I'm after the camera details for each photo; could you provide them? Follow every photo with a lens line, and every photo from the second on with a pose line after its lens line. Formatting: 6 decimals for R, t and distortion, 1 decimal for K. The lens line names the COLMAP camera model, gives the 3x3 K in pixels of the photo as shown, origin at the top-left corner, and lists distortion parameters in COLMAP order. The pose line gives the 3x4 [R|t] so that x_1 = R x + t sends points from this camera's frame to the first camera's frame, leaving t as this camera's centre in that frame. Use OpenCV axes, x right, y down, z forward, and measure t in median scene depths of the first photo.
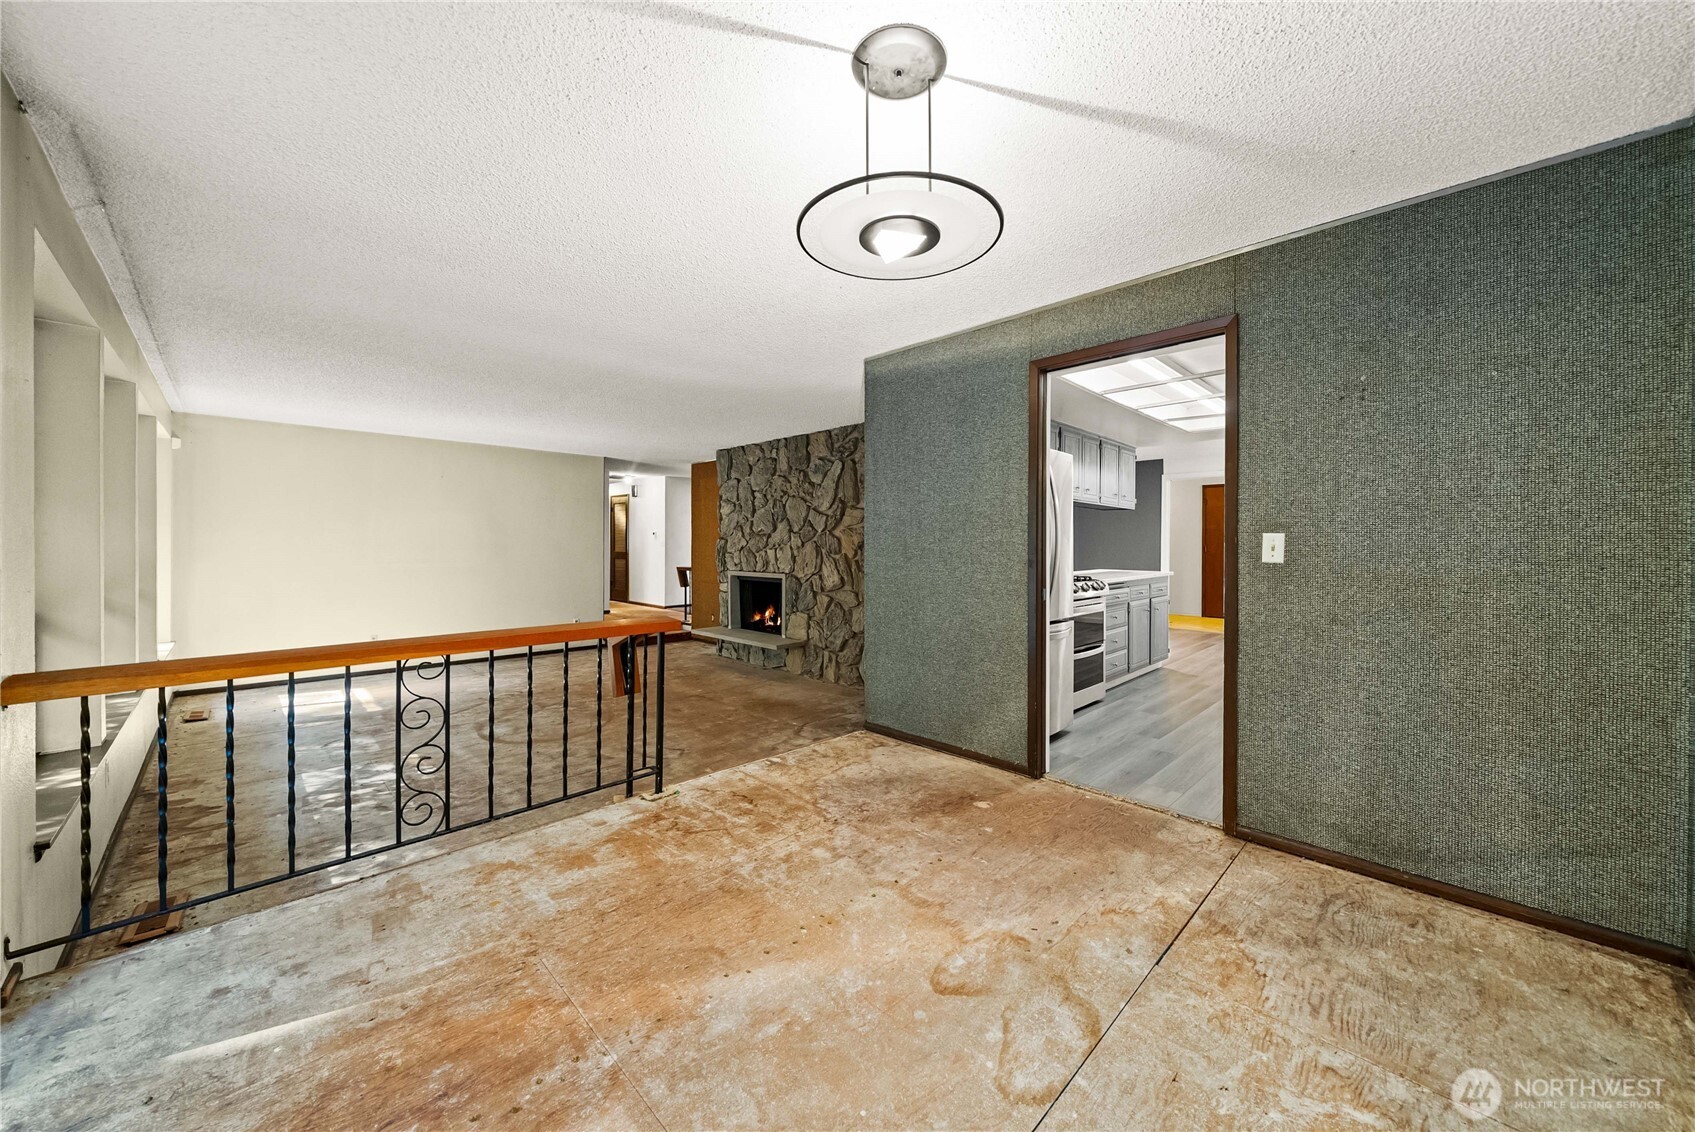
lens RADIAL K [[617.7, 0, 848.2], [0, 617.7, 546.0], [0, 0, 1]] dist [-0.000729, -0.000062]
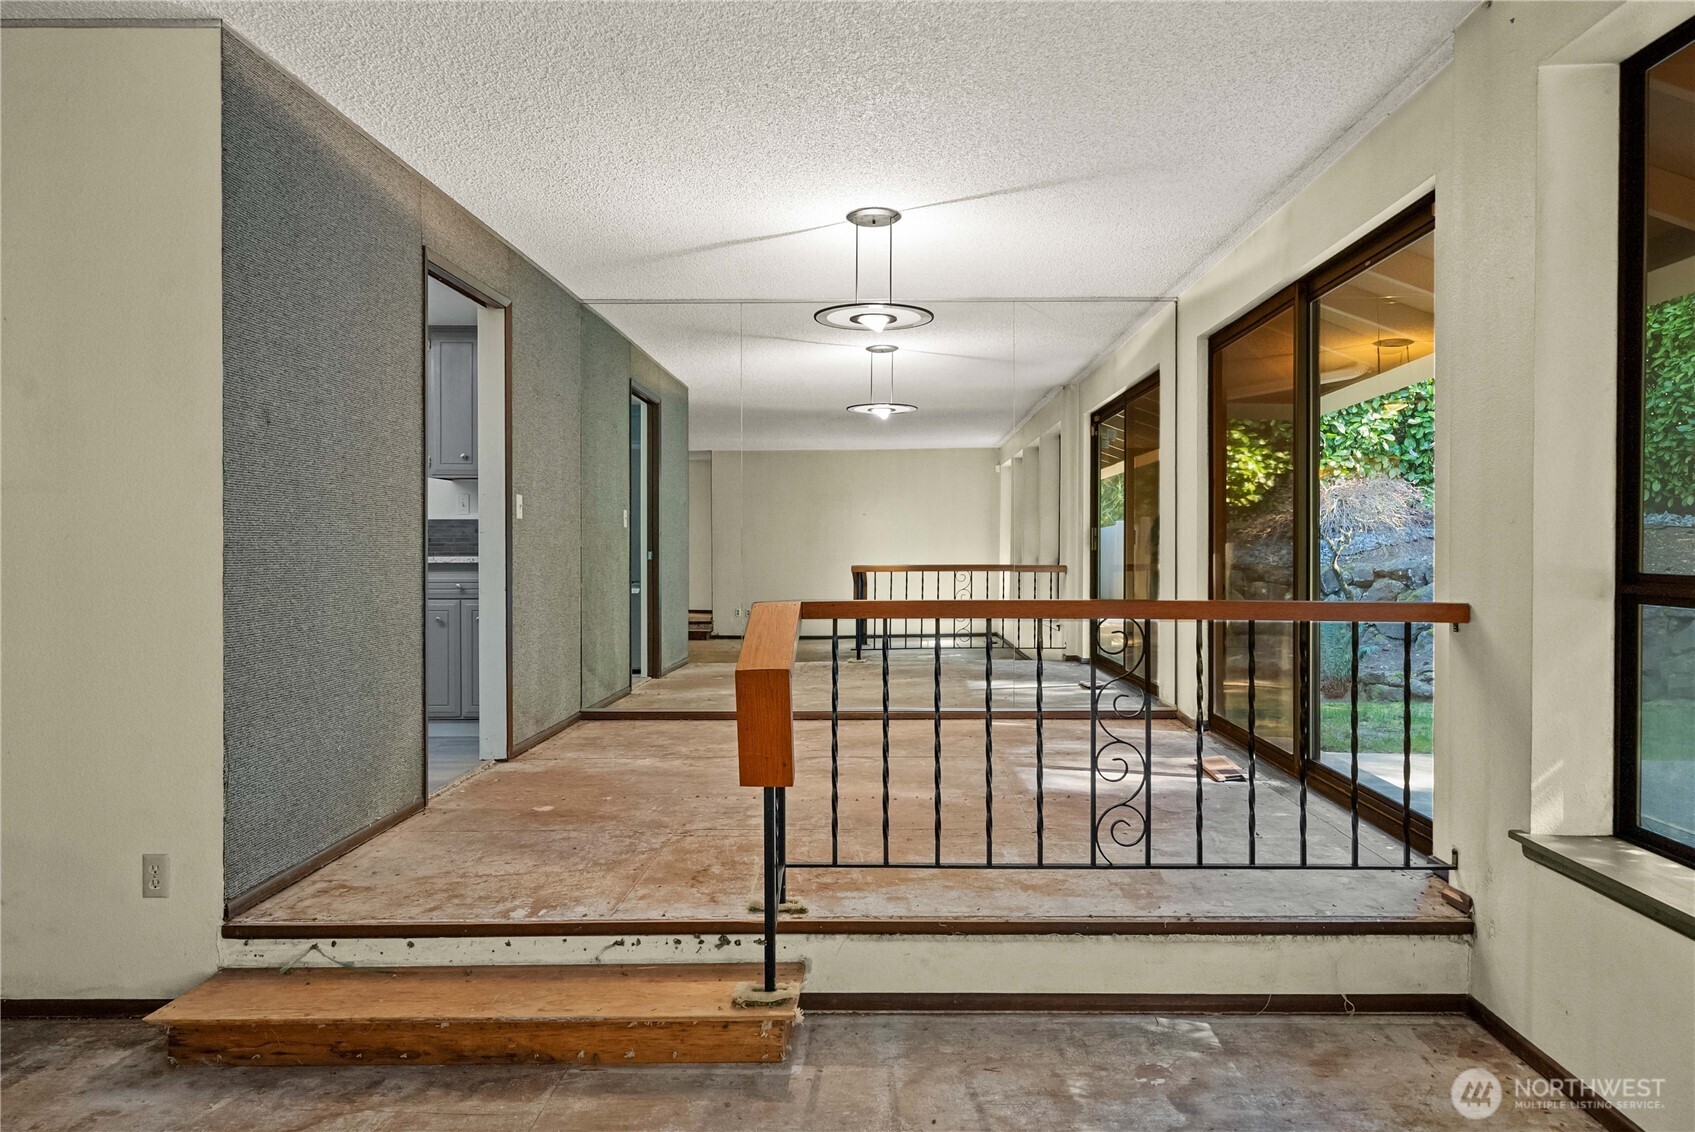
lens RADIAL K [[1054.9, 0, 883.6], [0, 1054.9, 556.3], [0, 0, 1]] dist [0.002753, 0.001181]
pose [[-0.703240, -0.009926, 0.710884, -0.689619], [0.001303, 0.999883, 0.015251, 0.037257], [-0.710952, 0.011652, -0.703144, 1.040434]]
